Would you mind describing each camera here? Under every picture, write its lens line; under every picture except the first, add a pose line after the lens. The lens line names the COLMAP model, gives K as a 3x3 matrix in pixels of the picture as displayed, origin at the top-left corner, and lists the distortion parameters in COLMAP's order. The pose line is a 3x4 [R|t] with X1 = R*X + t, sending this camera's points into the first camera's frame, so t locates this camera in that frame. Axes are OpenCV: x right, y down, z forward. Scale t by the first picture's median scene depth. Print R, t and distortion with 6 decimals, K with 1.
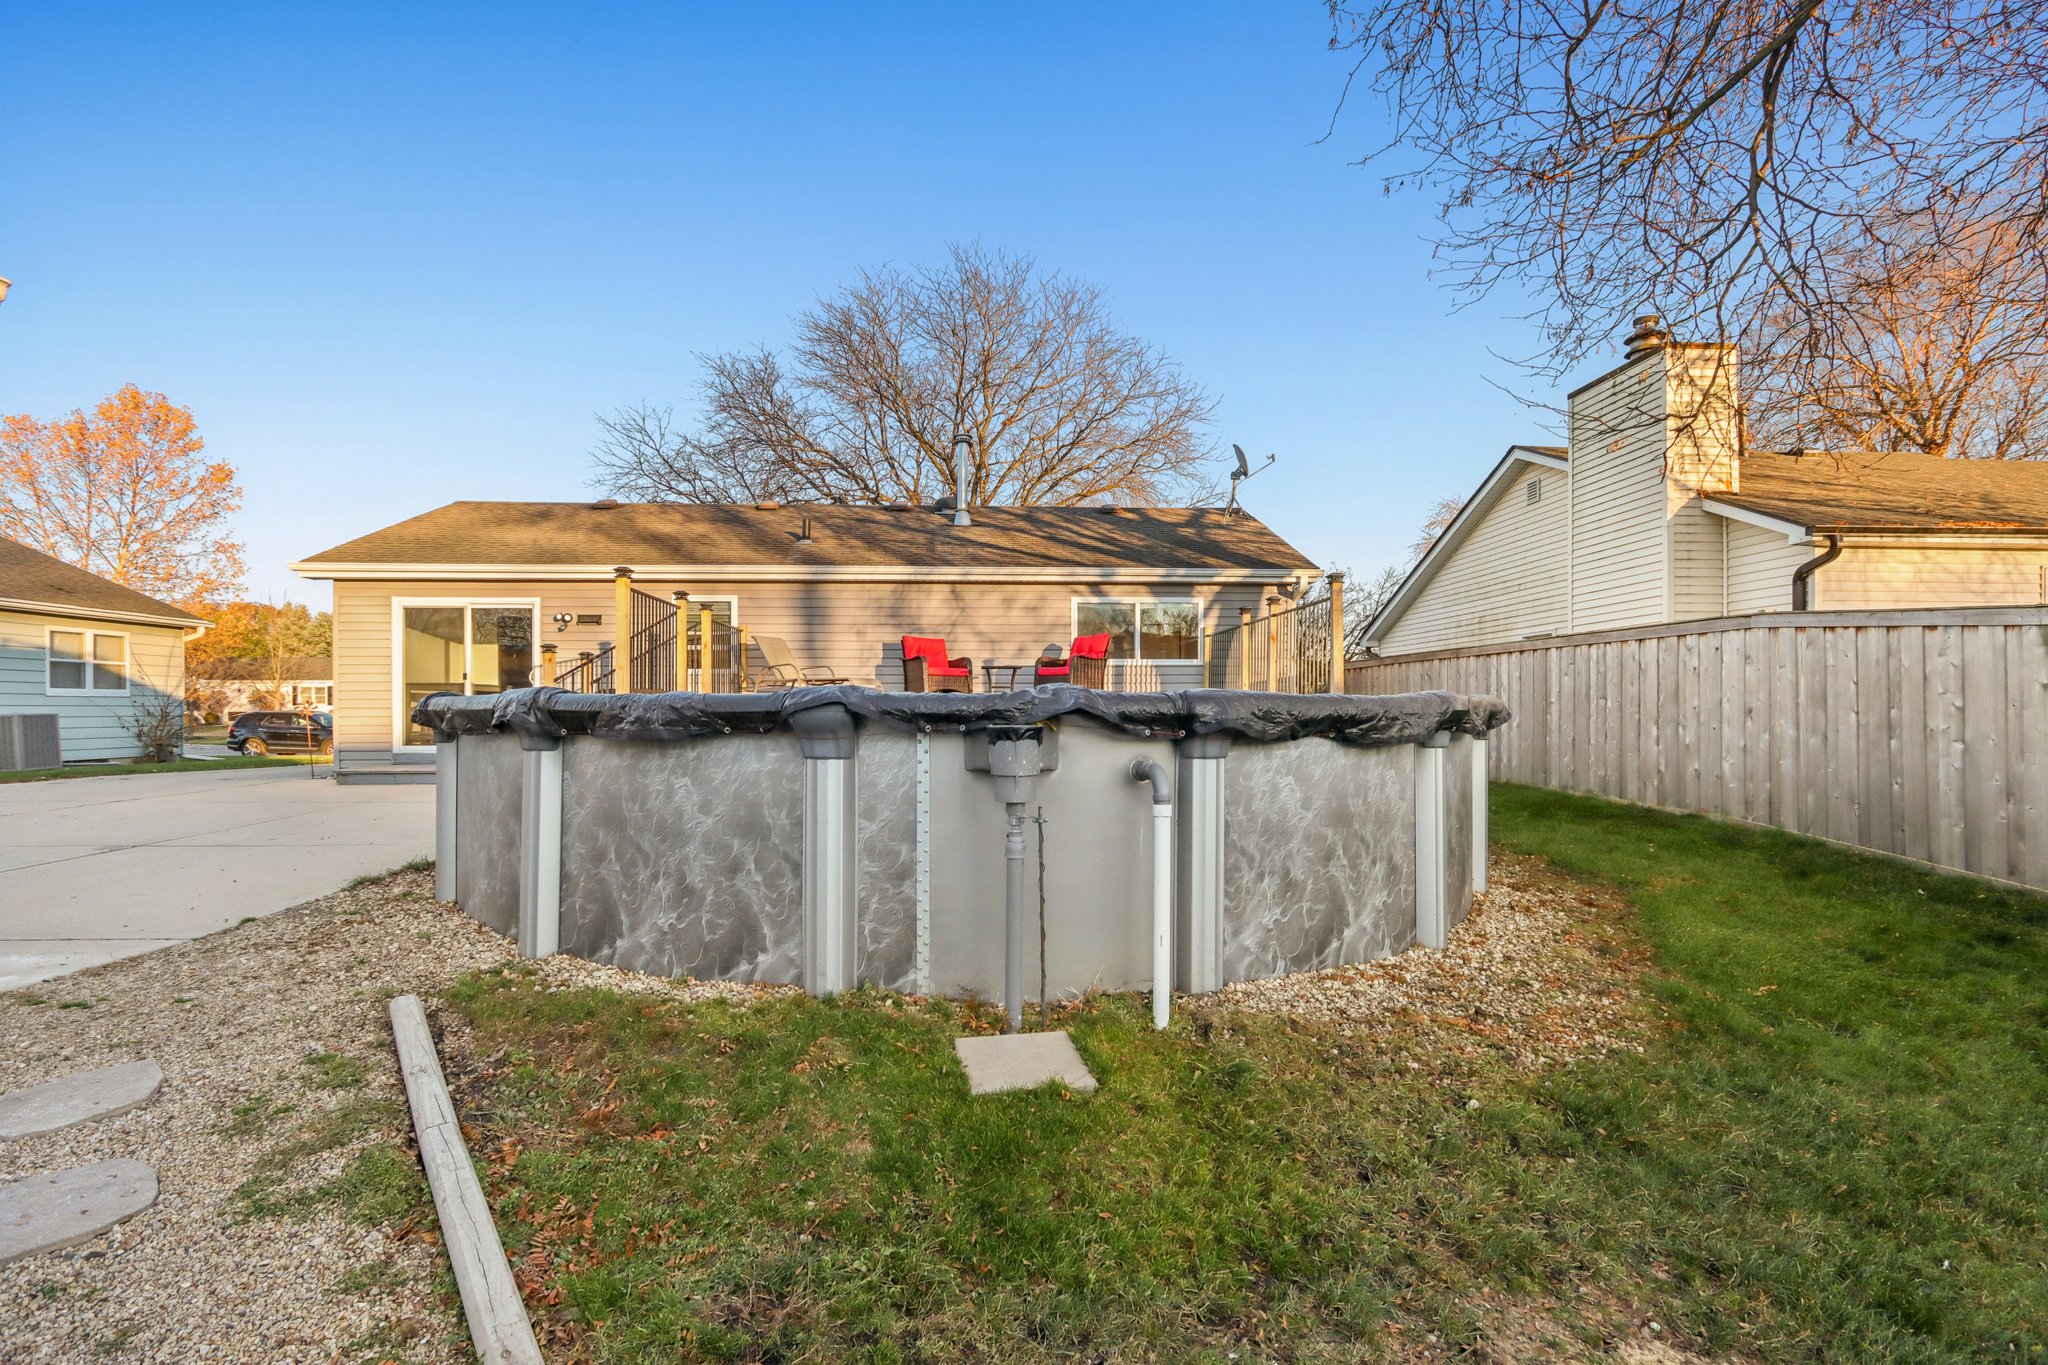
lens RADIAL K [[965.4, 0, 1045.0], [0, 965.4, 695.9], [0, 0, 1]] dist [-0.010934, 0.000344]
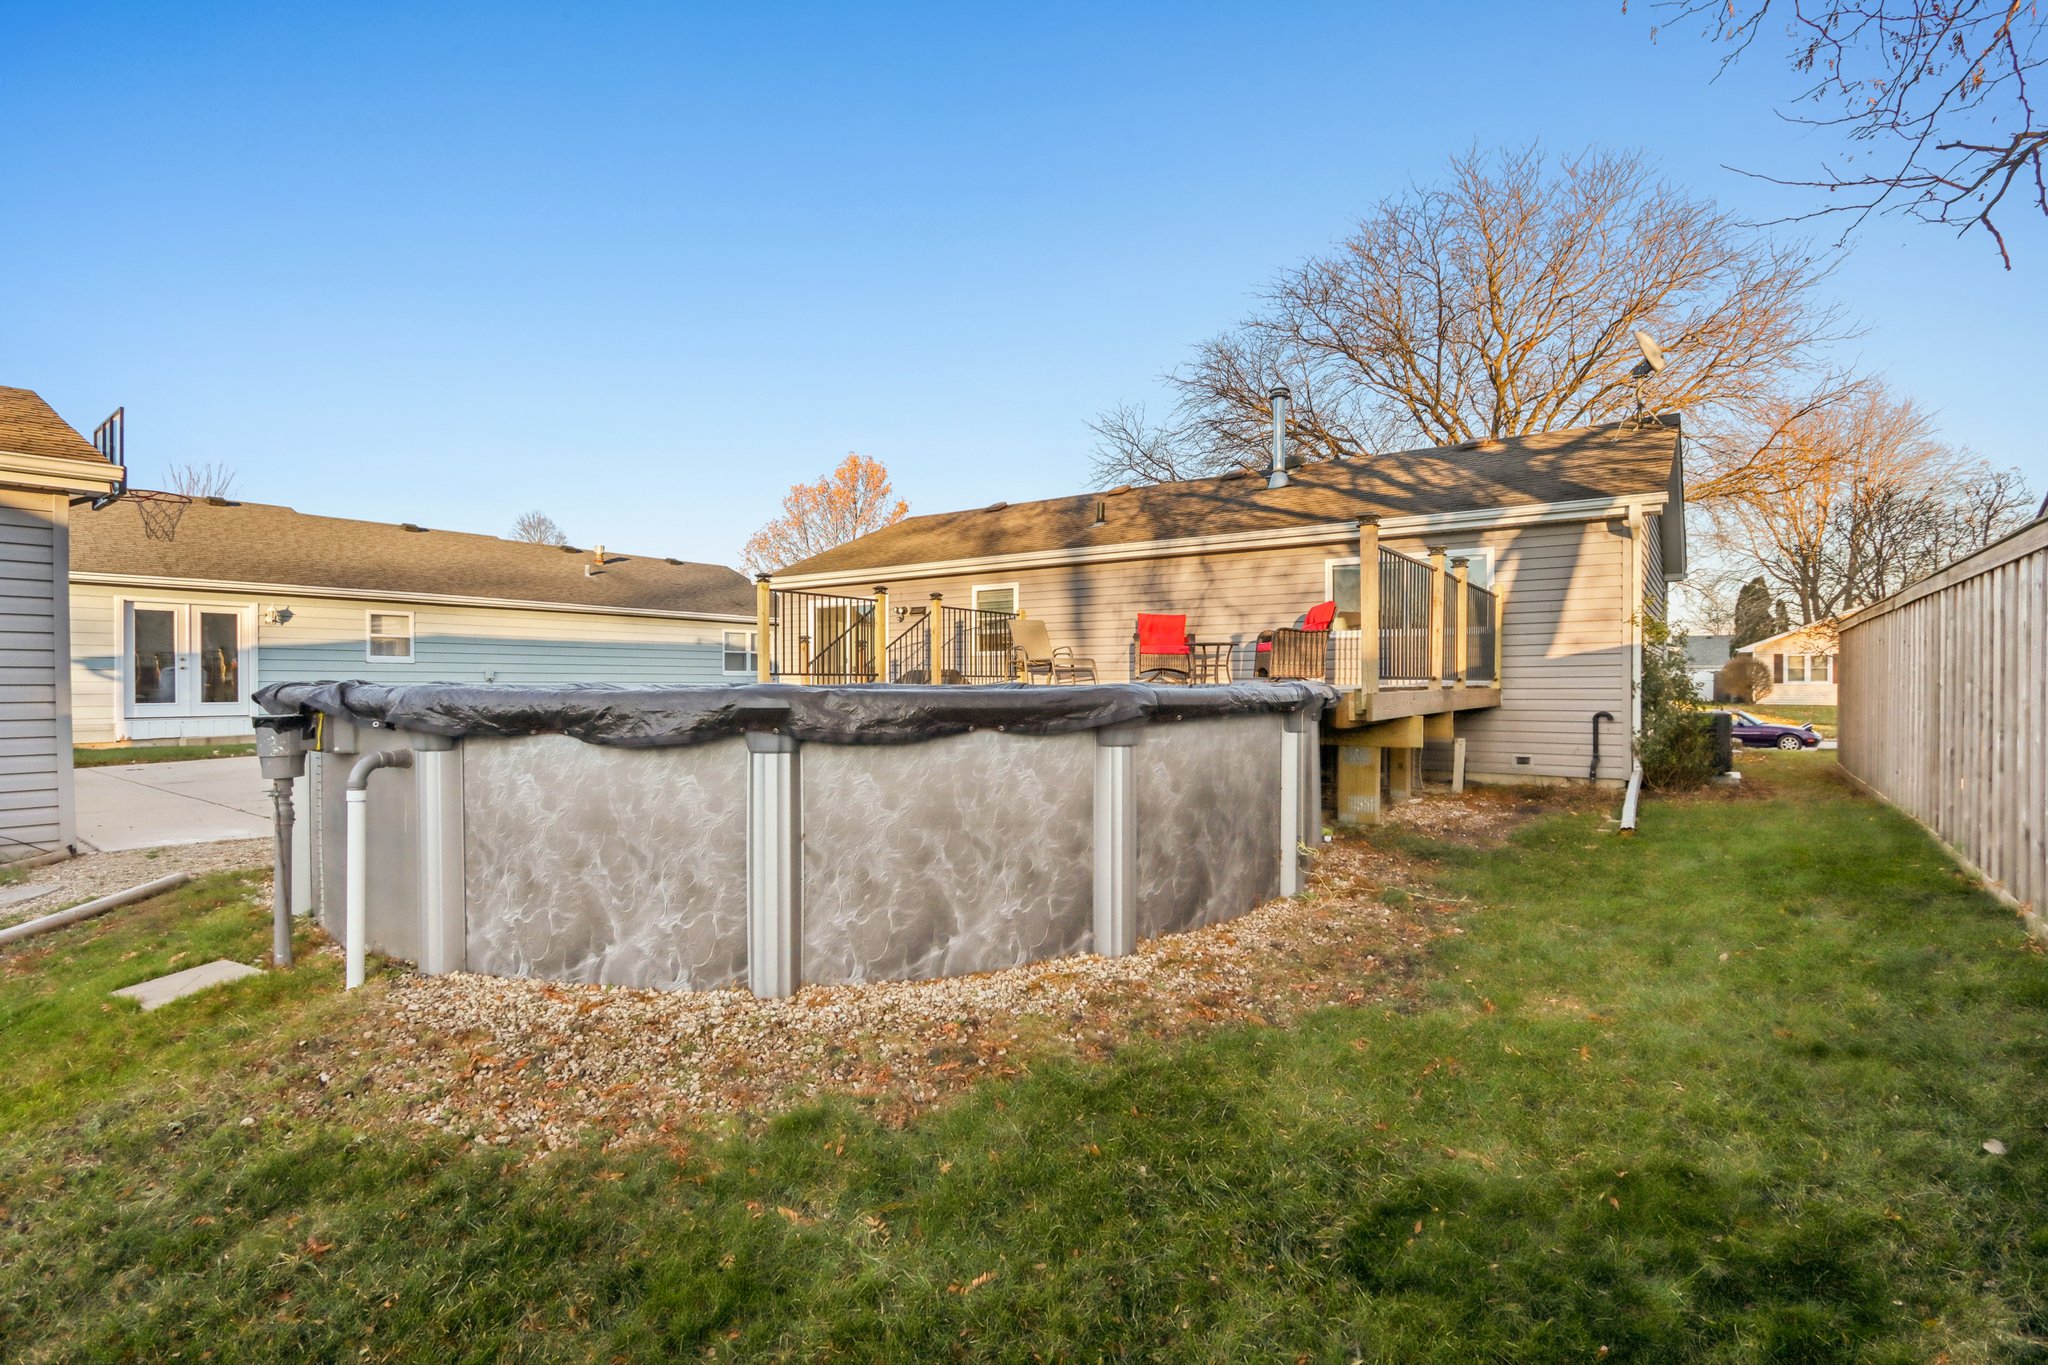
lens RADIAL K [[965.4, 0, 1038.5], [0, 965.4, 673.9], [0, 0, 1]] dist [-0.010934, 0.000344]
pose [[0.772081, -0.003311, -0.635516, 0.378975], [0.006993, 0.999970, 0.003286, -0.004782], [0.635486, -0.006981, 0.772081, 0.174977]]
